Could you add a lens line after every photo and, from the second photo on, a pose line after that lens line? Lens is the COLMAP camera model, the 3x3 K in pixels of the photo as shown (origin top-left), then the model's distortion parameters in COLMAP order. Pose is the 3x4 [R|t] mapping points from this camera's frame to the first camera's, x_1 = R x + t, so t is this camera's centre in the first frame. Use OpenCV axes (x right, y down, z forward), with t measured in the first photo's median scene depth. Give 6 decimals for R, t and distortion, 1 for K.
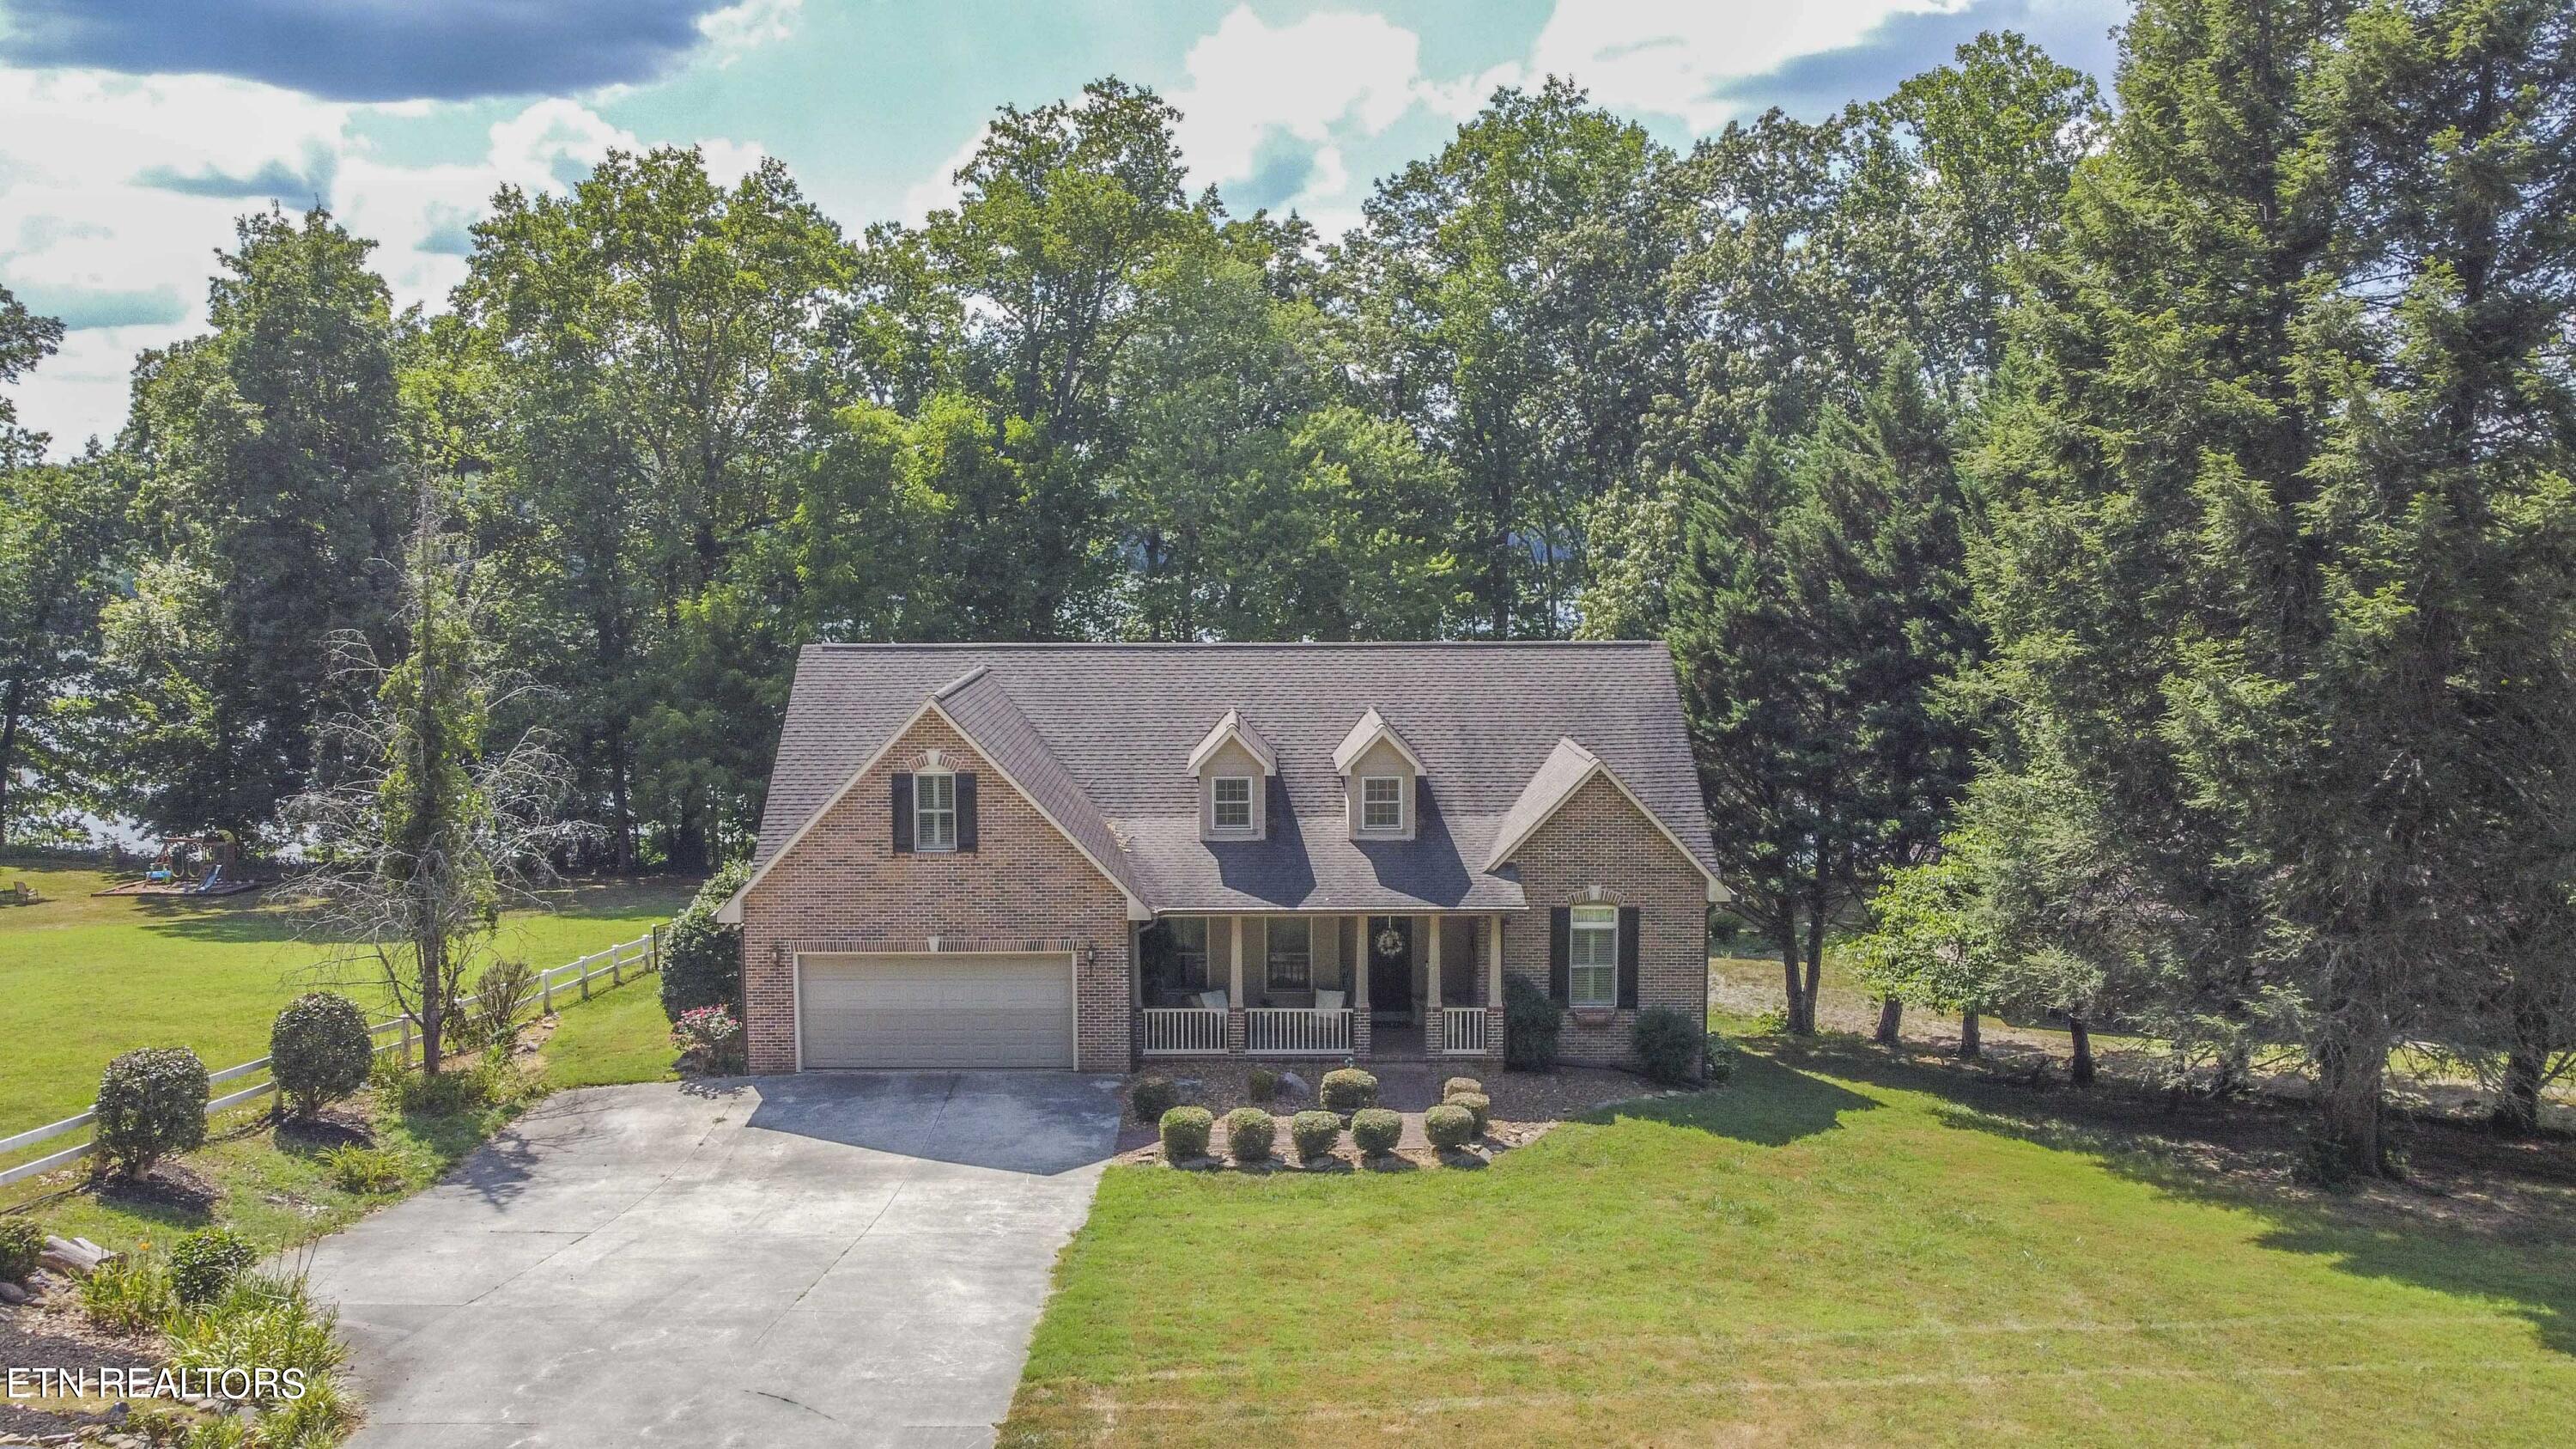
lens RADIAL K [[1951.8, 0, 1281.8], [0, 1951.8, 717.4], [0, 0, 1]] dist [-0.006358, 0.000330]
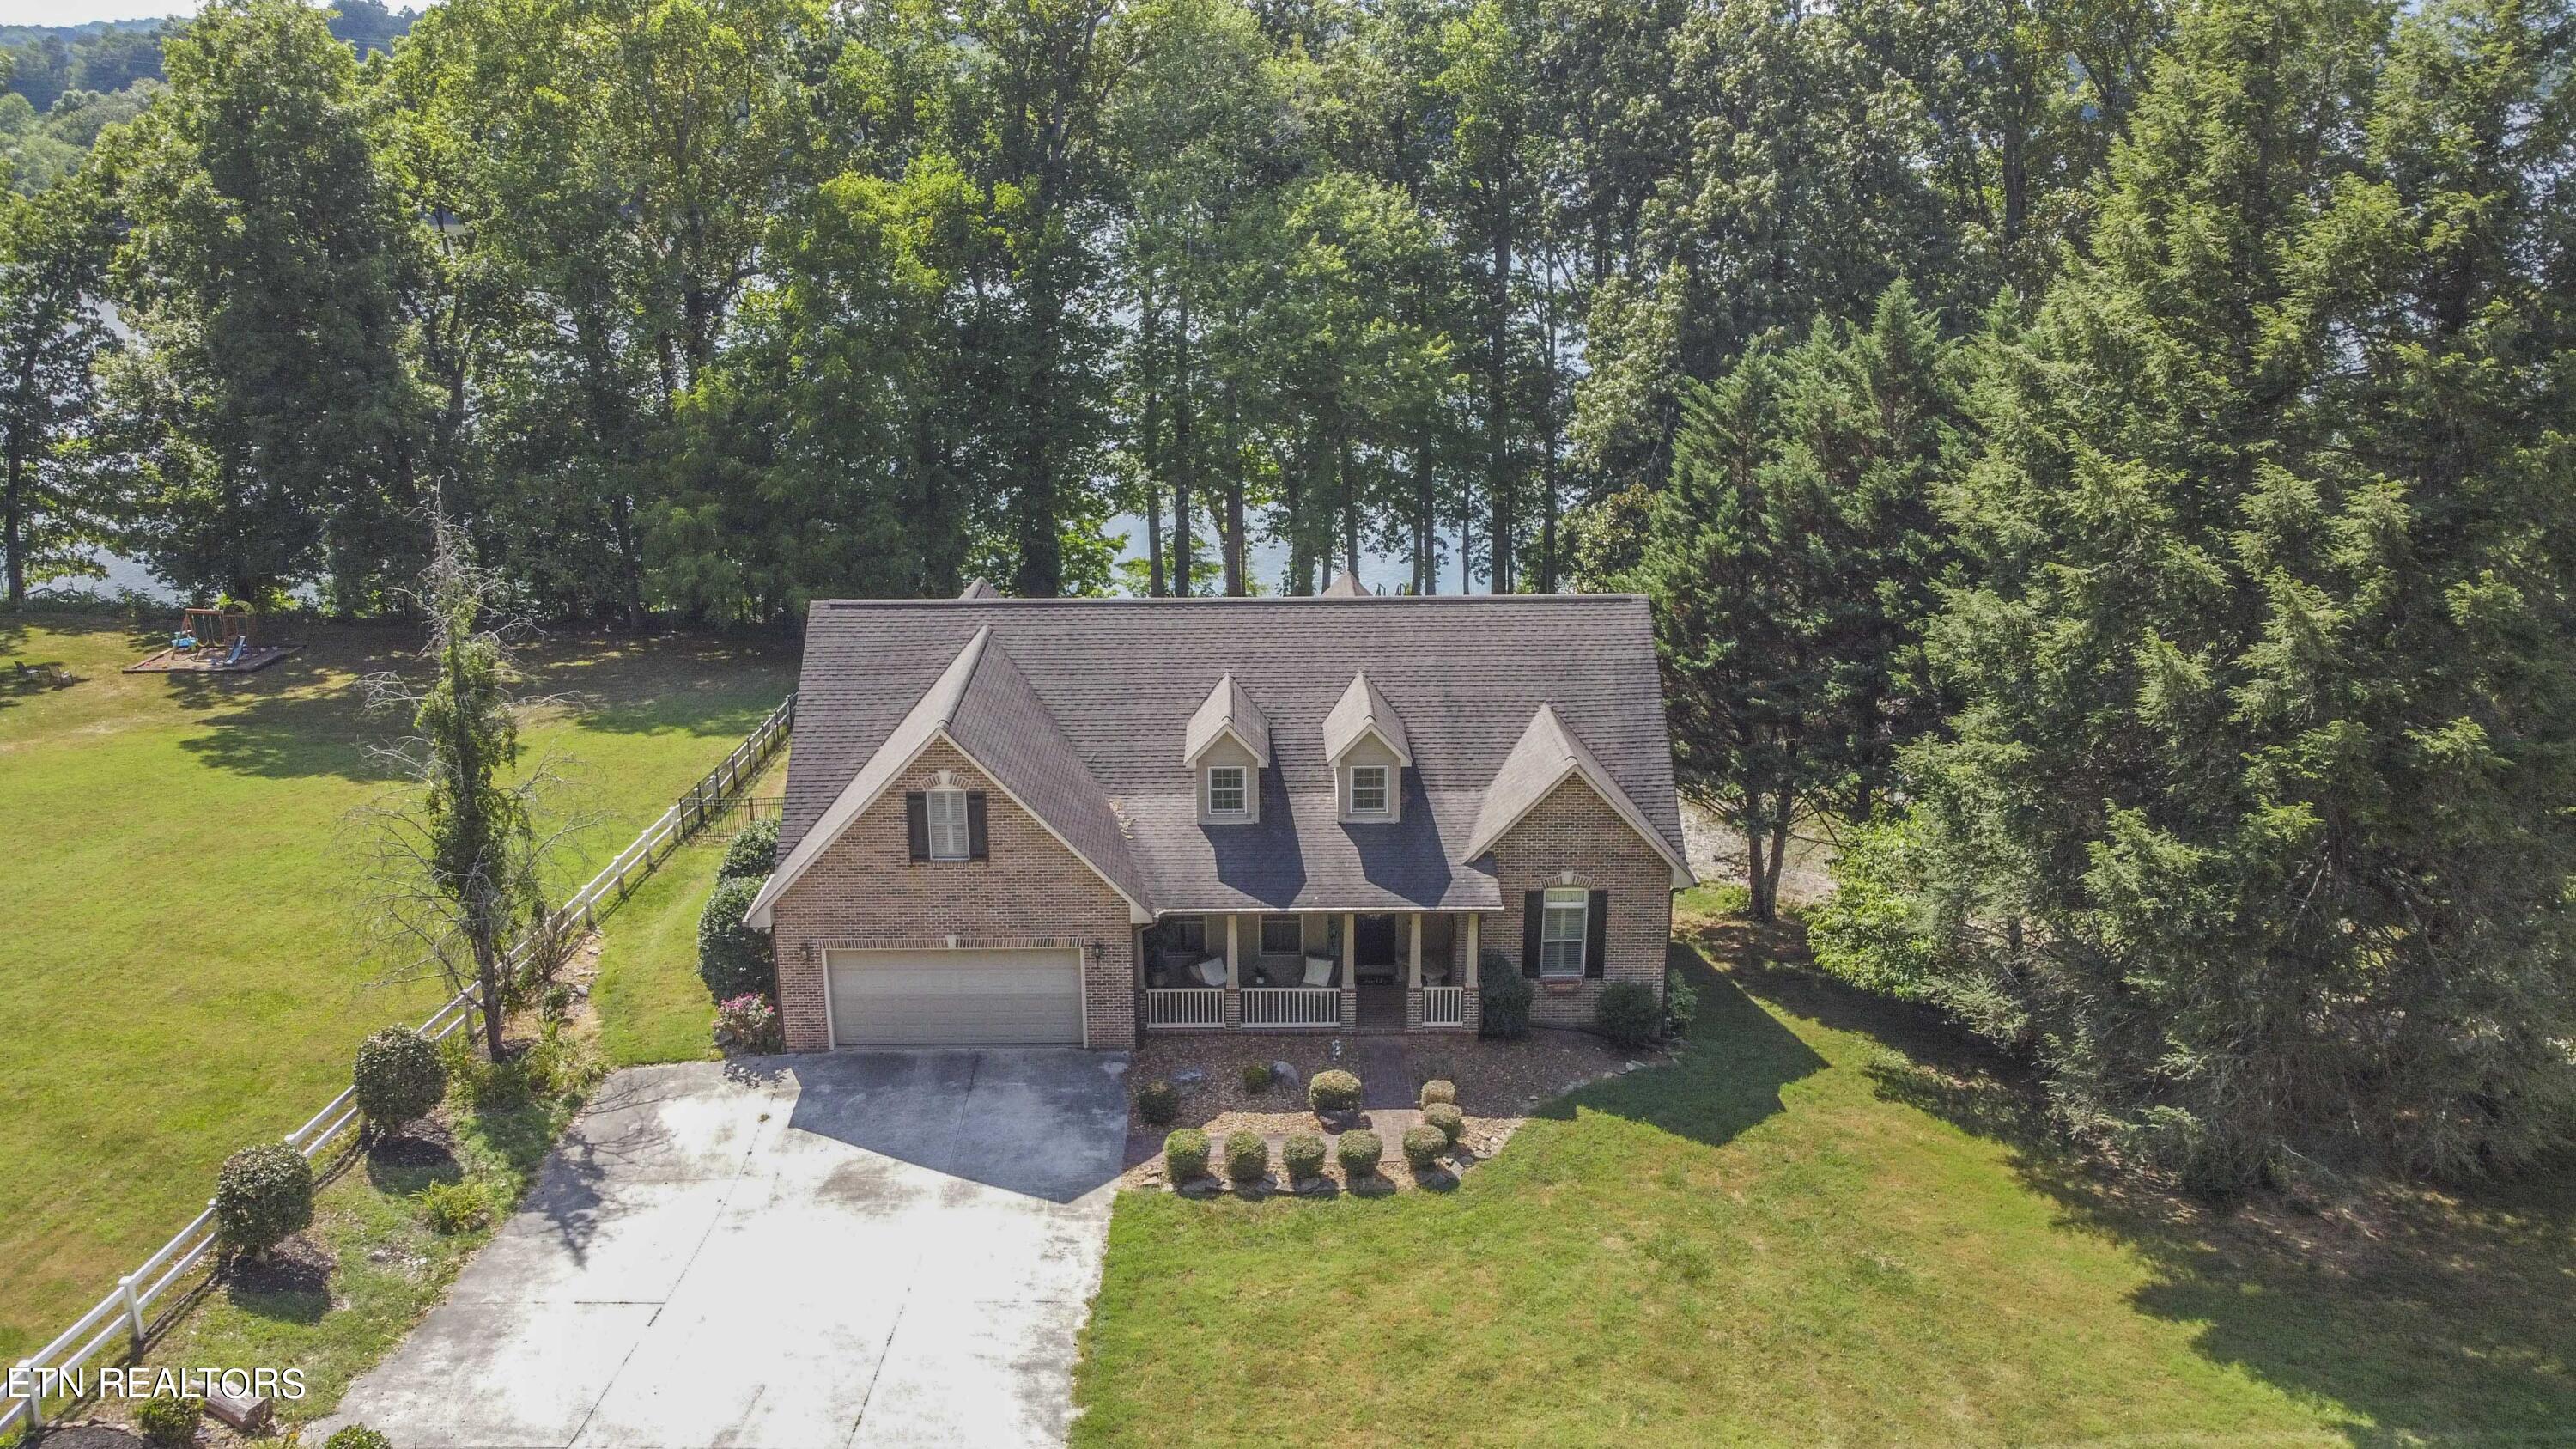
lens RADIAL K [[1951.8, 0, 1281.8], [0, 1951.8, 717.4], [0, 0, 1]] dist [-0.006358, 0.000330]
pose [[0.999999, -0.001236, 0.000118, 0.004216], [0.001181, 0.976333, 0.216271, -0.235349], [-0.000382, -0.216271, 0.976333, -0.025739]]
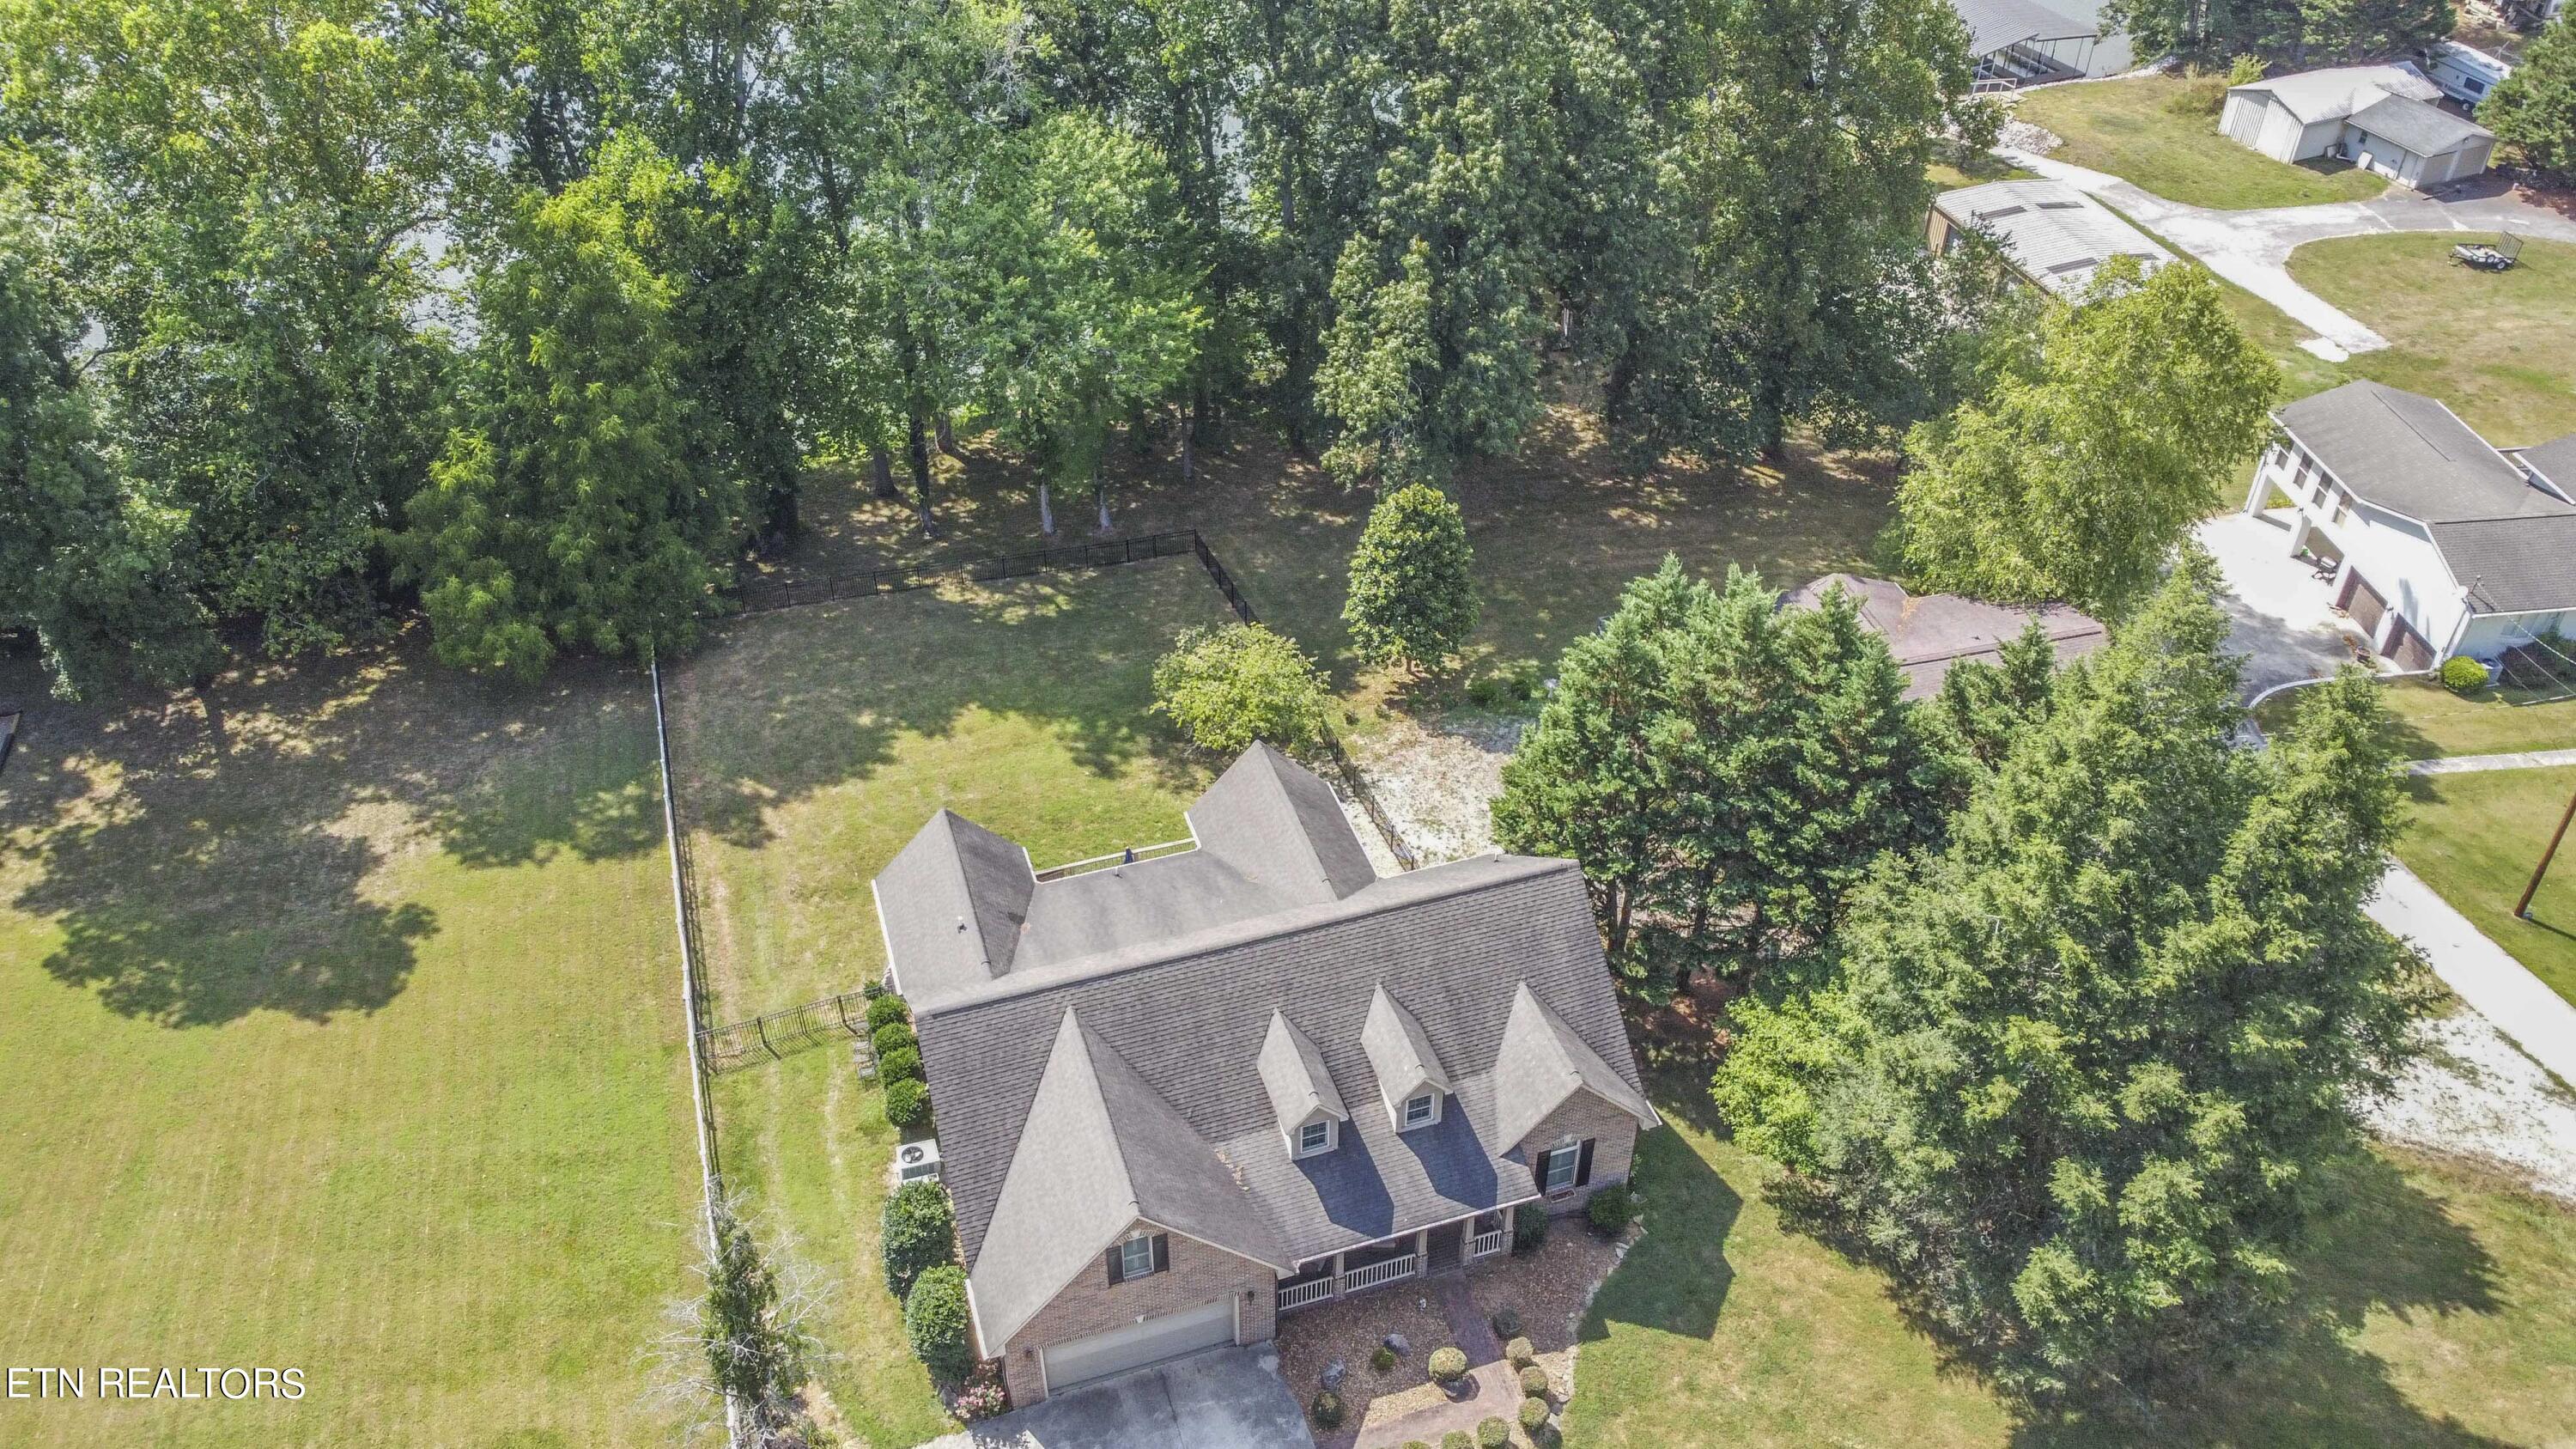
lens RADIAL K [[1962.6, 0, 1282.0], [0, 1962.6, 714.7], [0, 0, 1]] dist [-0.002896, 0.003875]
pose [[0.955425, -0.182322, 0.232210, -0.323232], [0.029263, 0.841139, 0.540026, -0.977032], [-0.293780, -0.509159, 0.808981, 0.067524]]
